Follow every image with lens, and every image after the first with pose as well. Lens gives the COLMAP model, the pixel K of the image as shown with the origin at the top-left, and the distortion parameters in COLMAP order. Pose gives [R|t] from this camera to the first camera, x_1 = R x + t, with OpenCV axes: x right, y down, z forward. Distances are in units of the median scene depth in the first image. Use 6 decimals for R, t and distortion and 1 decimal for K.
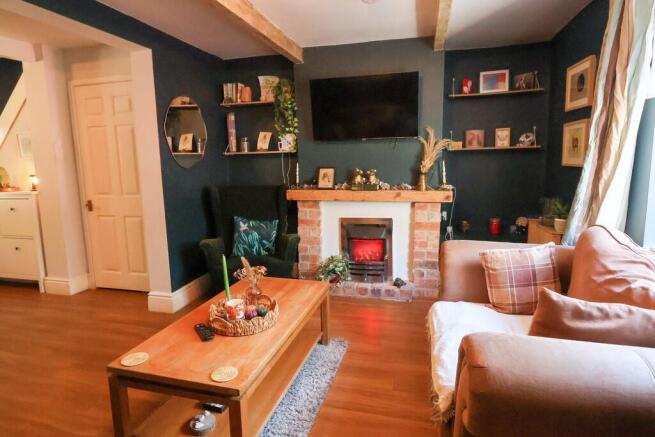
lens RADIAL K [[309.3, 0, 319.7], [0, 309.3, 210.4], [0, 0, 1]] dist [-0.000500, 0.000372]
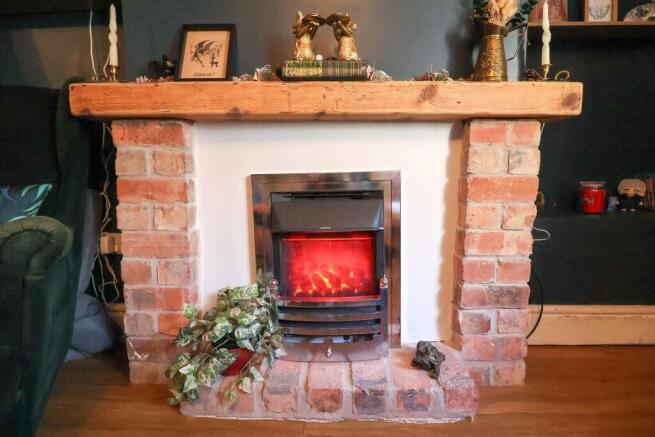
lens RADIAL K [[309.3, 0, 319.7], [0, 309.3, 210.4], [0, 0, 1]] dist [-0.000500, 0.000372]
pose [[0.965059, -0.013192, 0.261702, 0.052304], [0.017100, 0.999774, -0.012662, 0.071509], [-0.261475, 0.016695, 0.965066, 0.673450]]
